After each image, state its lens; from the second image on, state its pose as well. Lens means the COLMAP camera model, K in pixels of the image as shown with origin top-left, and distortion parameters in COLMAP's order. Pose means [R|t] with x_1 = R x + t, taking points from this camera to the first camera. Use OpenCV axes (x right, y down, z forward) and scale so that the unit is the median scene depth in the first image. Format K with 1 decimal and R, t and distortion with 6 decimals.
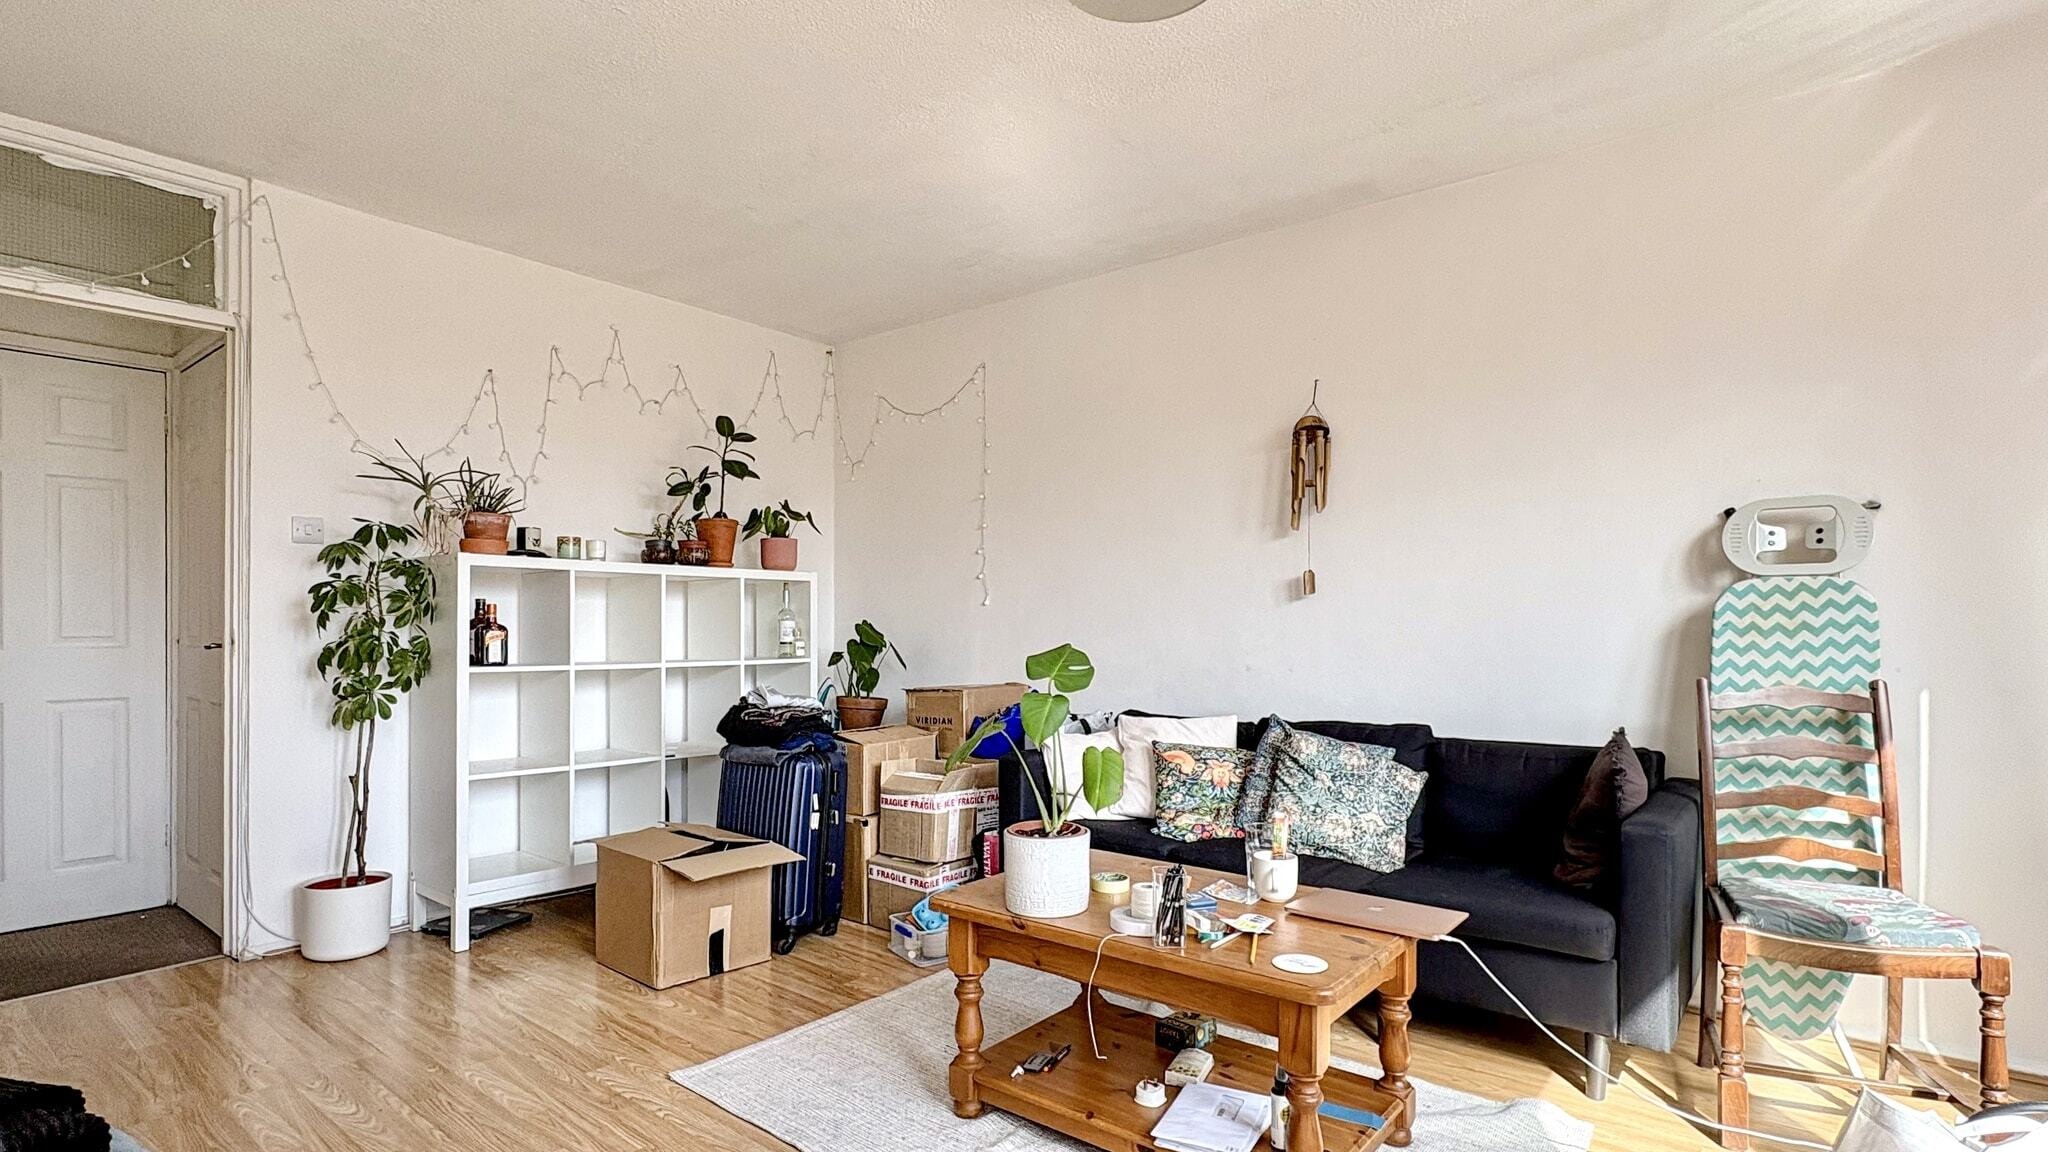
lens RADIAL K [[986.0, 0, 1024.8], [0, 986.0, 606.7], [0, 0, 1]] dist [0.001476, 0.000003]
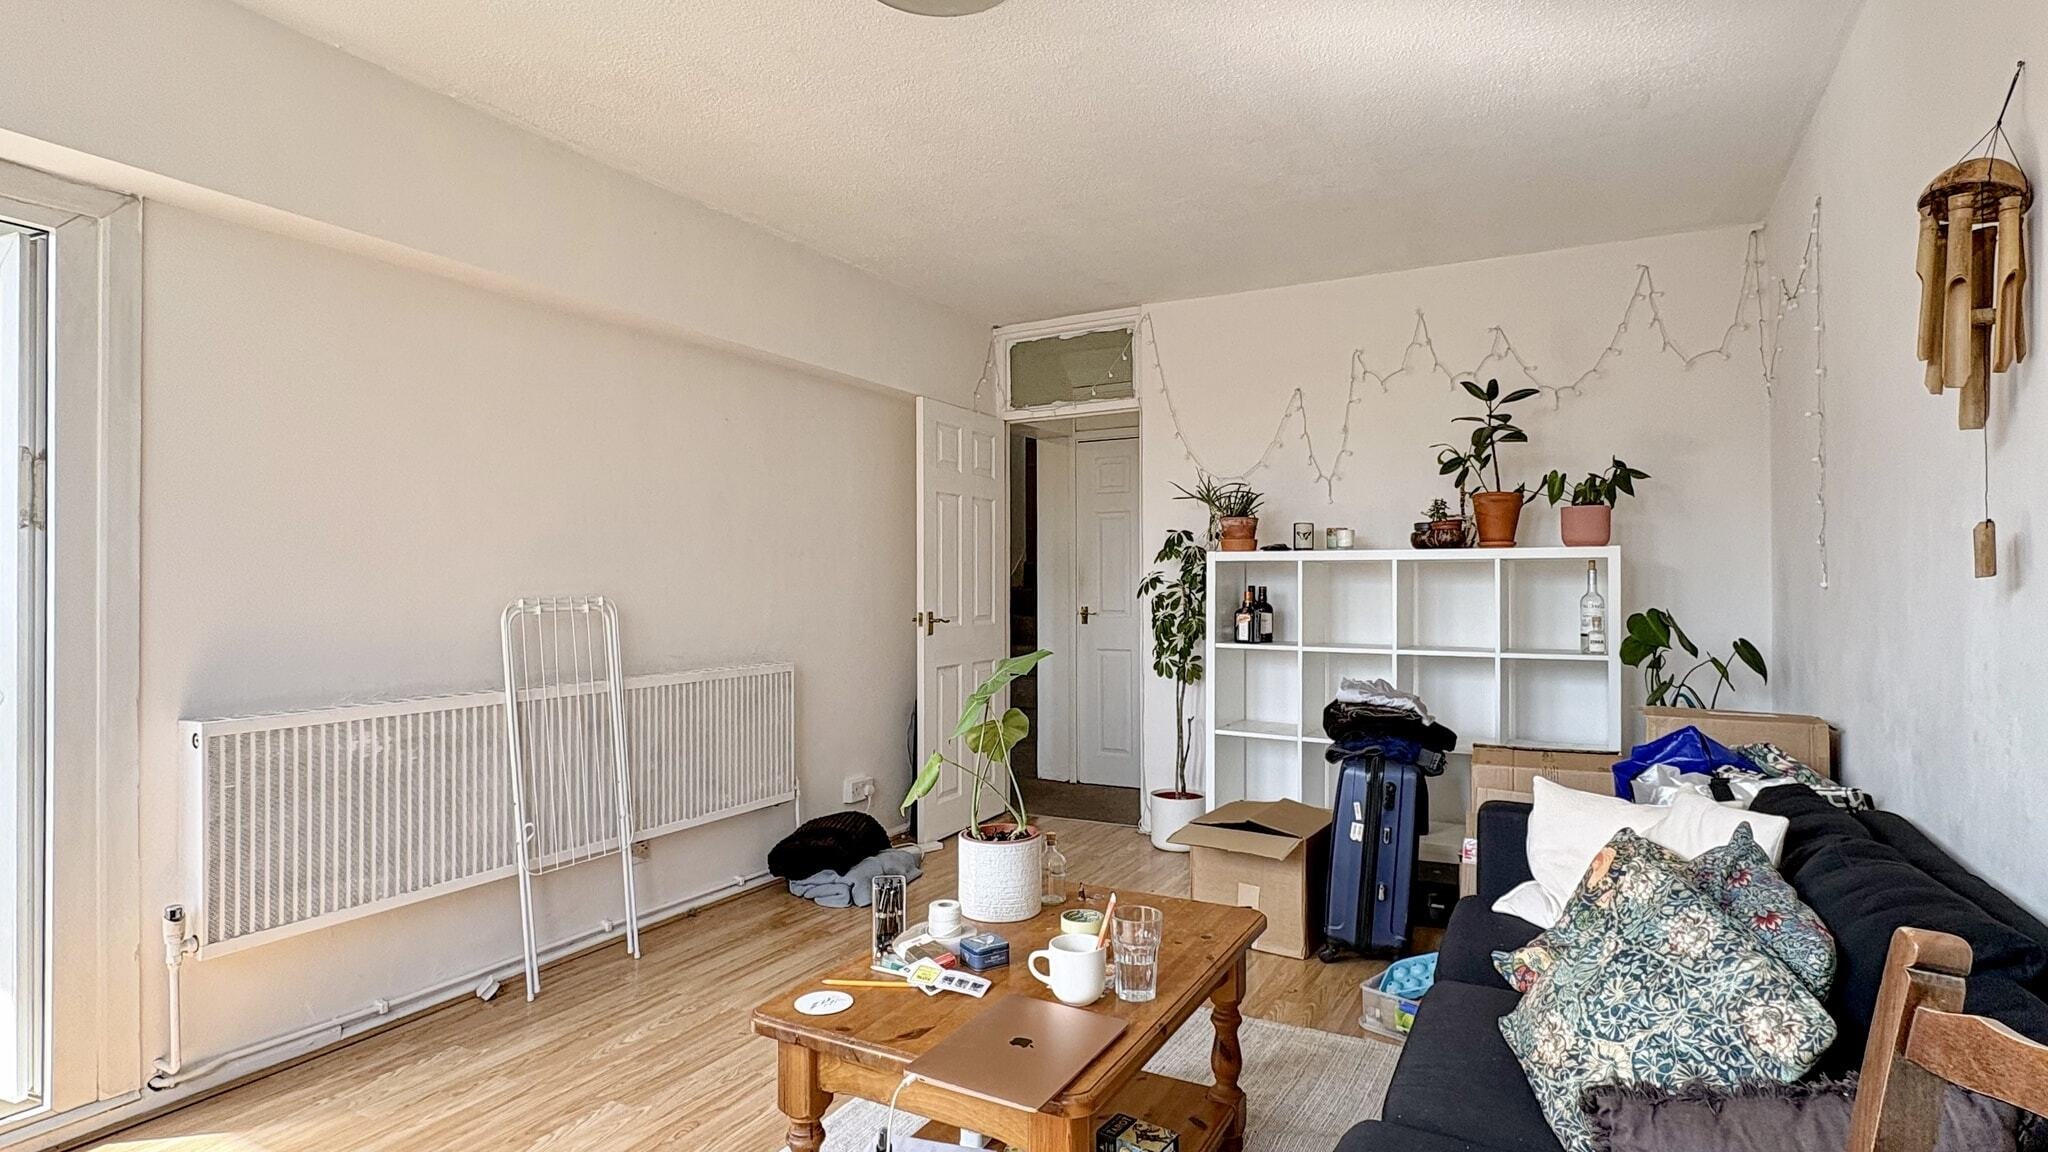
lens RADIAL K [[1025.7, 0, 1024.0], [0, 1025.7, 576.0], [0, 0, 1]] dist [-0.001659, 0.000378]
pose [[0.165822, -0.013044, -0.986069, 0.633162], [0.010785, 0.999877, -0.011413, -0.009945], [0.986097, -0.008742, 0.165942, 0.513262]]
